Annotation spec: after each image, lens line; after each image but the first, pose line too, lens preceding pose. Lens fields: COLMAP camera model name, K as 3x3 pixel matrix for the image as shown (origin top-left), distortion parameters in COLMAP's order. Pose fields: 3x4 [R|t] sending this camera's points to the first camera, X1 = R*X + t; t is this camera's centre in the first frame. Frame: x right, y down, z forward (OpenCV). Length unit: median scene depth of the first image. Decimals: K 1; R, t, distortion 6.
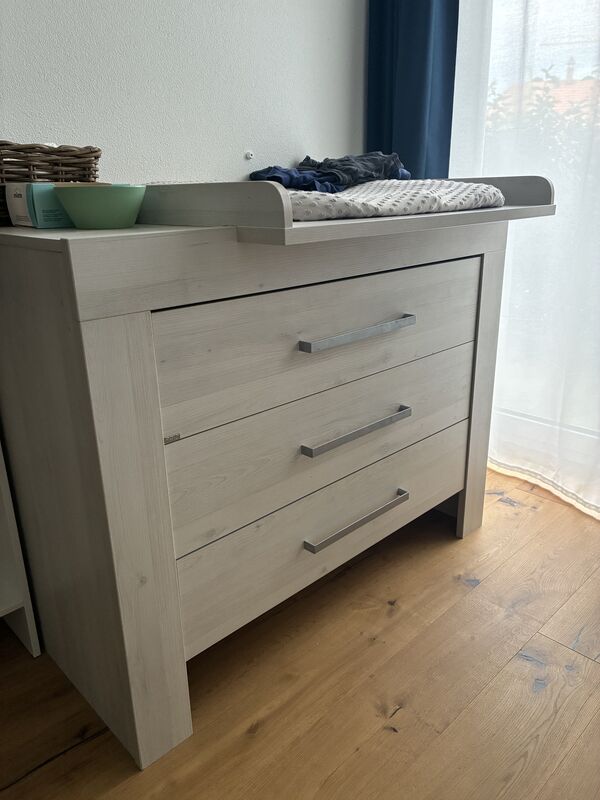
lens RADIAL K [[609.1, 0, 300.0], [0, 609.1, 400.0], [0, 0, 1]] dist [0.057682, -0.094396]
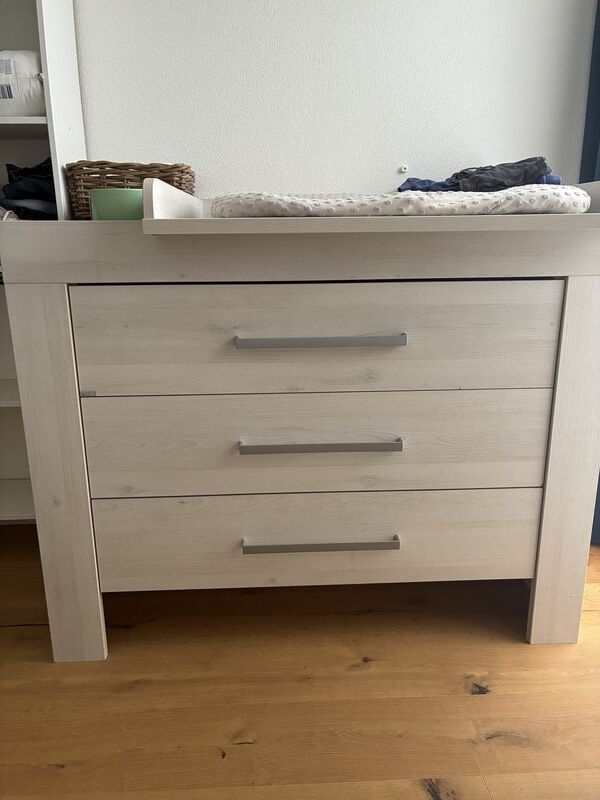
lens RADIAL K [[609.1, 0, 300.0], [0, 609.1, 400.0], [0, 0, 1]] dist [0.057682, -0.094396]
pose [[0.746203, 0.189157, -0.638279, 0.735364], [-0.224760, 0.974070, 0.025907, -0.042018], [0.626629, 0.124128, 0.769369, 0.282194]]
